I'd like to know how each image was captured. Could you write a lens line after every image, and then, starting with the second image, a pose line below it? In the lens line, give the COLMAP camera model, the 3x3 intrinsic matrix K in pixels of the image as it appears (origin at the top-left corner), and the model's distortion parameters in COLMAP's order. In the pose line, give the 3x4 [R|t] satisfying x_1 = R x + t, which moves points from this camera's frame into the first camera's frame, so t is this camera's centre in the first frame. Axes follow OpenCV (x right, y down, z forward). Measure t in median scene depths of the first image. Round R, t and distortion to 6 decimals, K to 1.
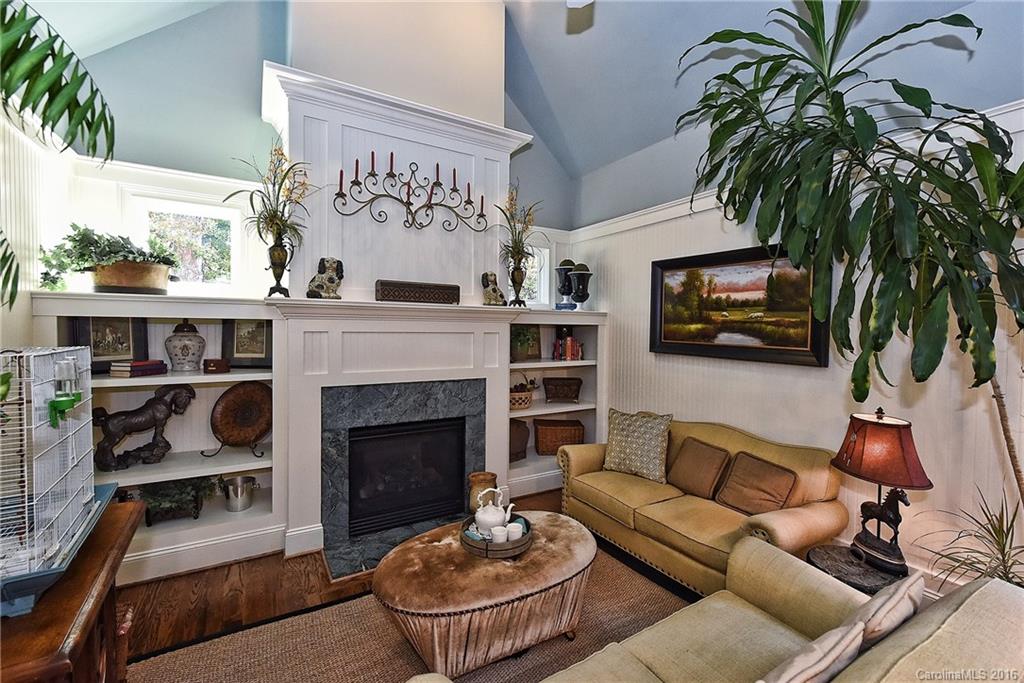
lens RADIAL K [[422.2, 0, 514.3], [0, 422.2, 337.2], [0, 0, 1]] dist [-0.000458, -0.000039]
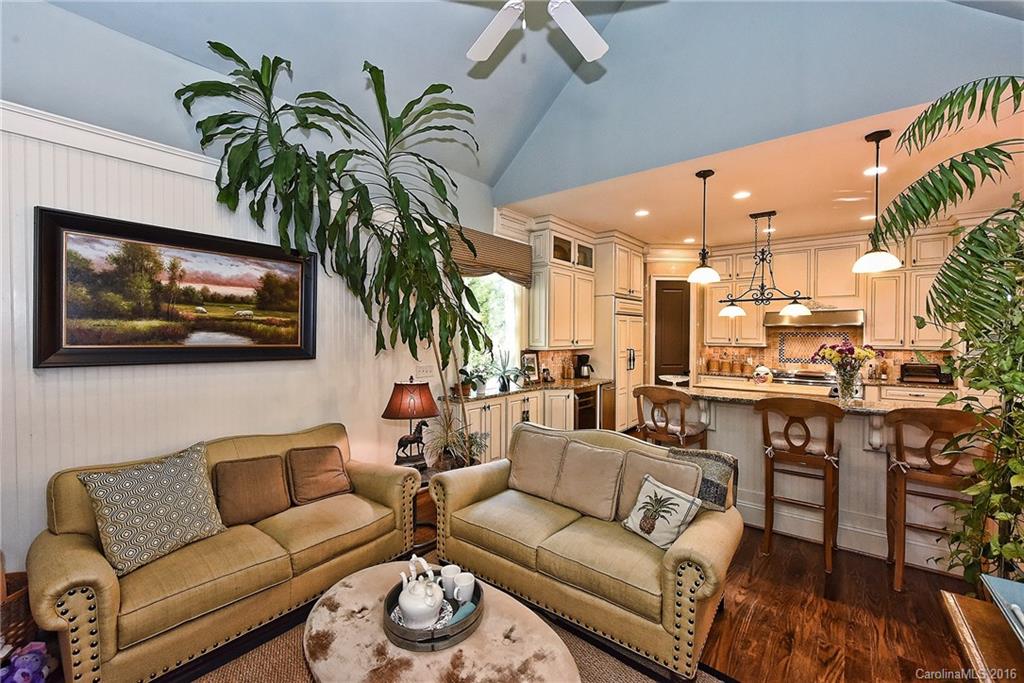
lens RADIAL K [[422.2, 0, 514.0], [0, 422.2, 340.0], [0, 0, 1]] dist [-0.000458, -0.000039]
pose [[-0.335195, -0.020202, 0.941932, -0.502981], [0.018665, 0.999431, 0.028078, -0.006645], [-0.941964, 0.026993, -0.334627, 0.718924]]
